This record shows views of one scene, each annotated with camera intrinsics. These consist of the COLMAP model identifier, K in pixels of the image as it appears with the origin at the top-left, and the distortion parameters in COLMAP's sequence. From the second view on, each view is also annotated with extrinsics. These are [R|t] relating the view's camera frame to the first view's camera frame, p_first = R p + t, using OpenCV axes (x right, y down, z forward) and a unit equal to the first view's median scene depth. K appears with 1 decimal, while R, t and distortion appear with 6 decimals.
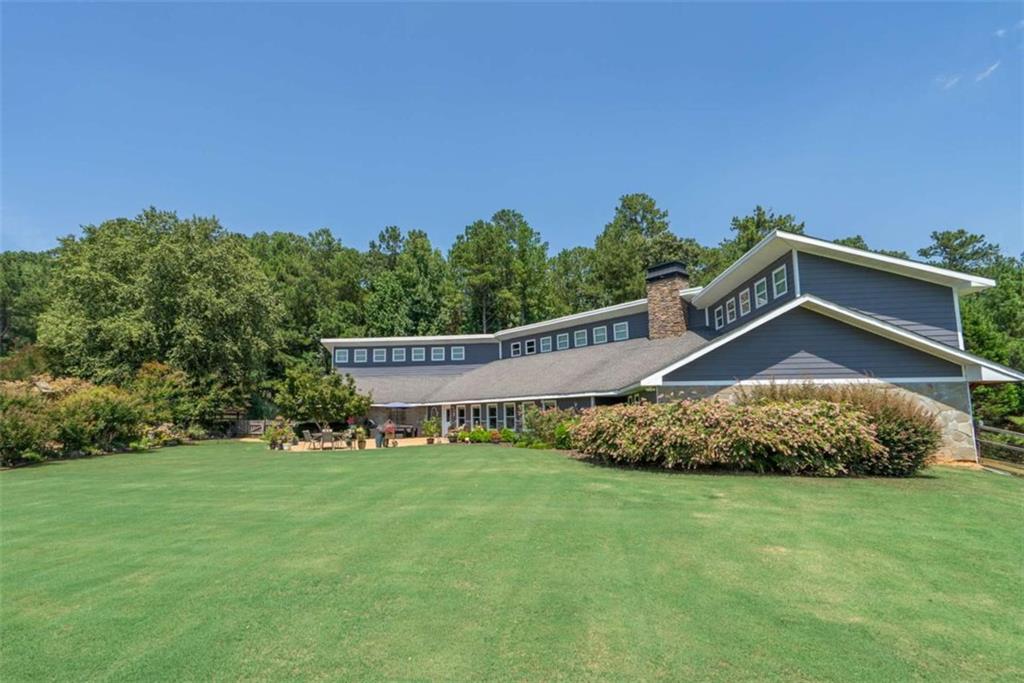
lens RADIAL K [[479.0, 0, 508.1], [0, 479.0, 343.1], [0, 0, 1]] dist [-0.003336, 0.003055]
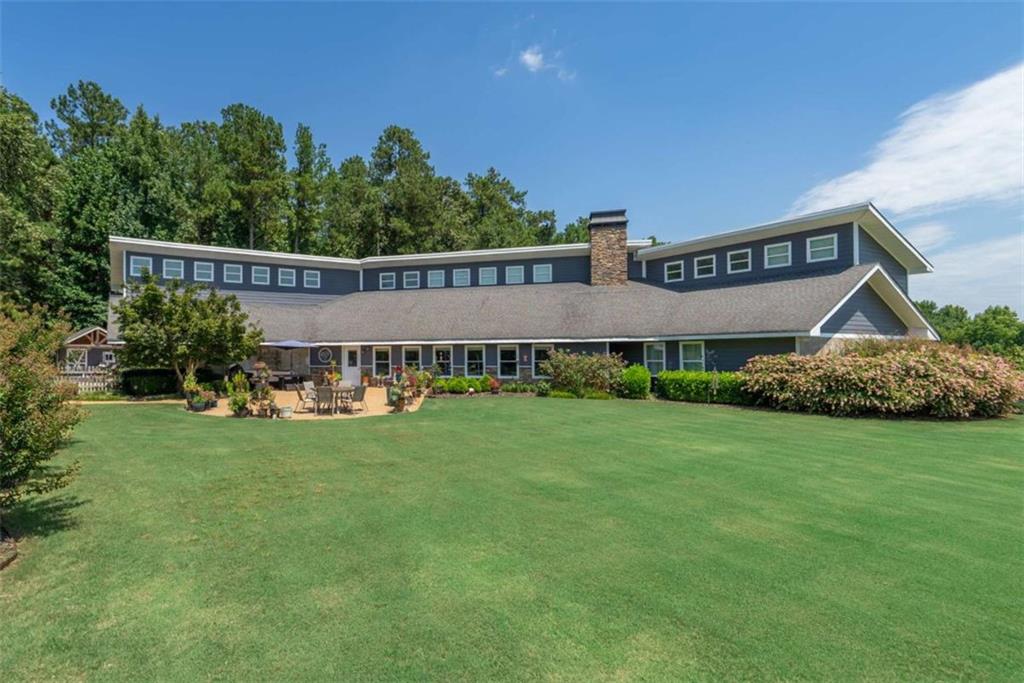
lens RADIAL K [[479.0, 0, 512.4], [0, 479.0, 336.6], [0, 0, 1]] dist [-0.003336, 0.003055]
pose [[0.840579, 0.030921, 0.540805, -0.342472], [-0.090065, 0.992451, 0.083244, 0.027147], [-0.534148, -0.118681, 0.837019, 0.214863]]
